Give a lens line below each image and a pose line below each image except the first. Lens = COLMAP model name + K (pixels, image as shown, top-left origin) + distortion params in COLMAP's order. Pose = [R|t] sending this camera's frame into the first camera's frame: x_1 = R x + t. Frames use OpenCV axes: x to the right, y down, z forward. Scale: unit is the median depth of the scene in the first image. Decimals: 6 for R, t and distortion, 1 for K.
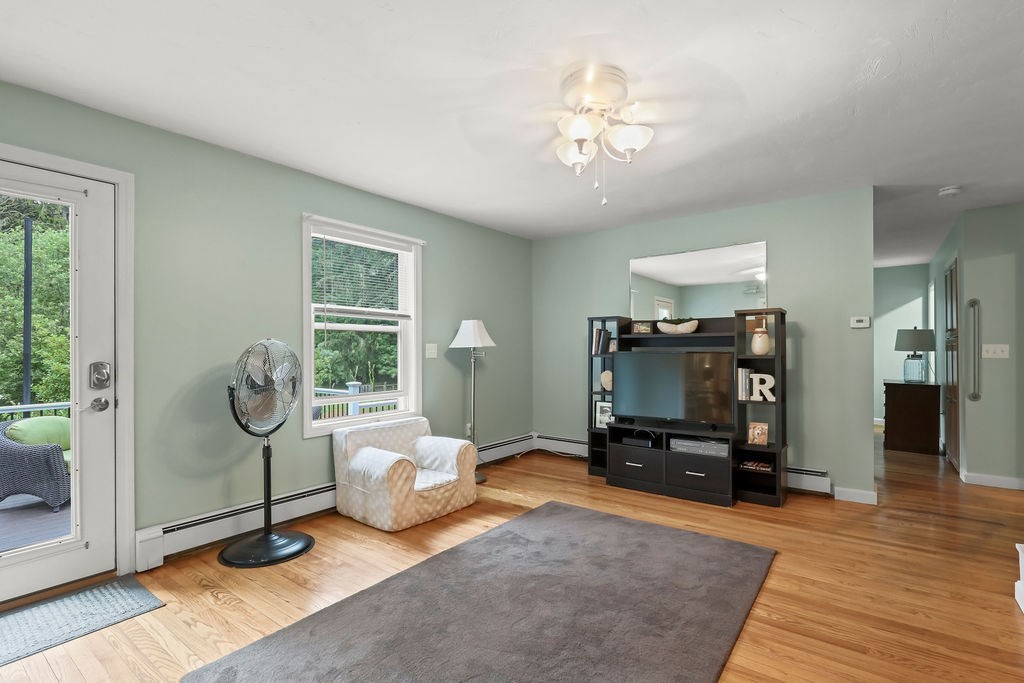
lens RADIAL K [[485.4, 0, 510.0], [0, 485.4, 346.6], [0, 0, 1]] dist [-0.013487, 0.002240]
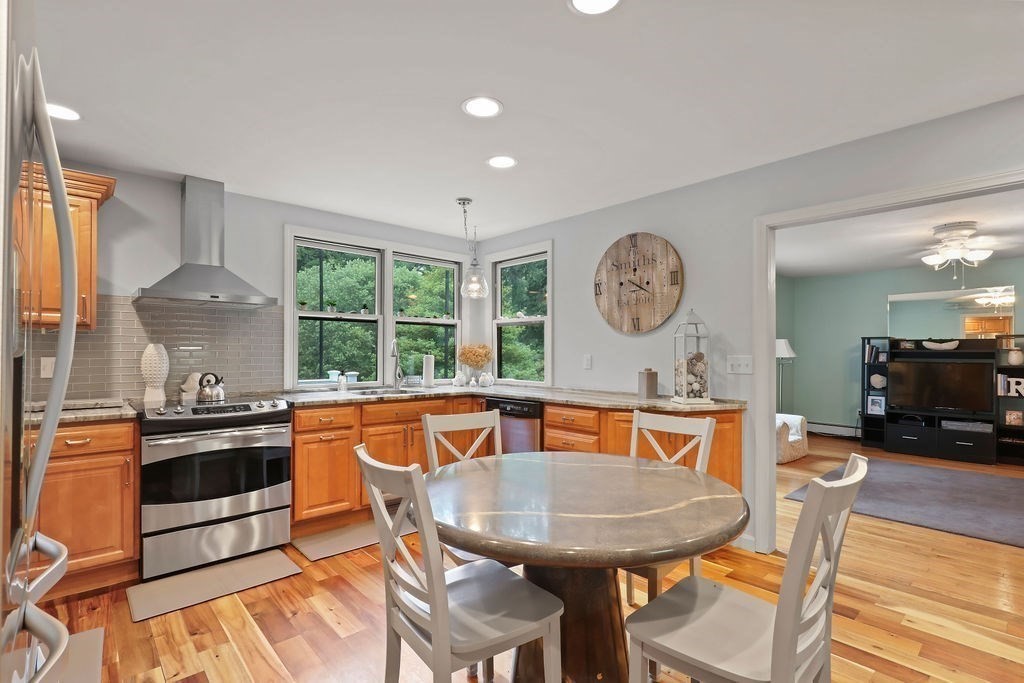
lens RADIAL K [[485.4, 0, 511.7], [0, 485.4, 350.5], [0, 0, 1]] dist [-0.013487, 0.002240]
pose [[0.979646, 0.010067, -0.200478, -0.670383], [-0.009955, 0.999949, 0.001565, -0.014333], [0.200484, 0.000463, 0.979697, -0.714810]]
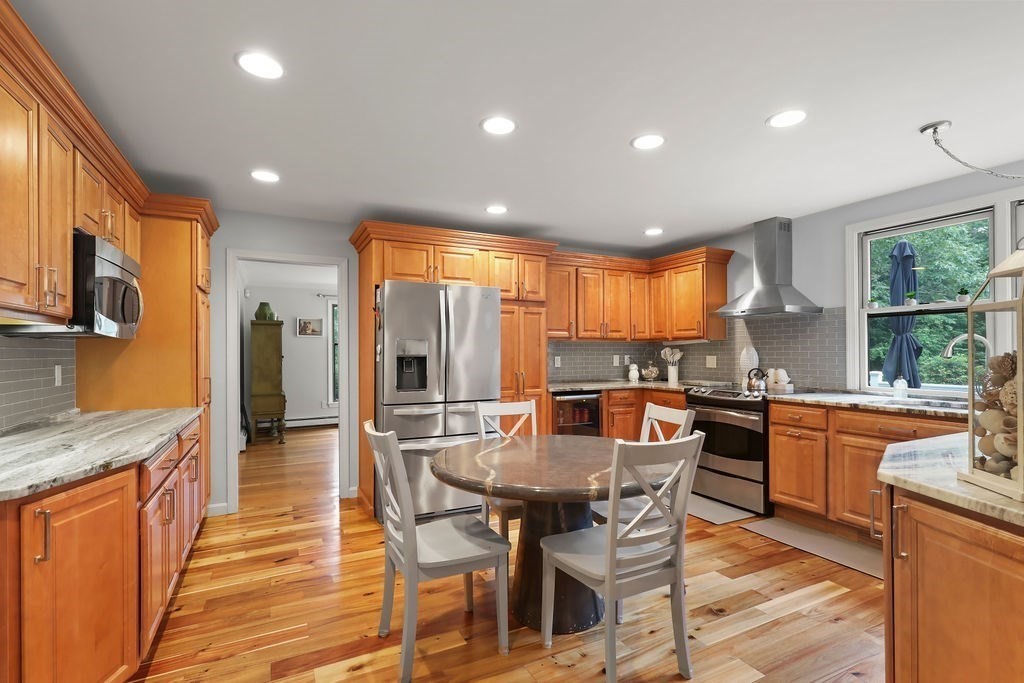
lens RADIAL K [[485.4, 0, 512.6], [0, 485.4, 347.6], [0, 0, 1]] dist [-0.013487, 0.002240]
pose [[-0.461764, 0.002993, -0.886998, 1.289929], [0.014252, 0.999890, -0.004046, -0.033852], [0.886888, -0.014510, -0.461756, 1.870404]]
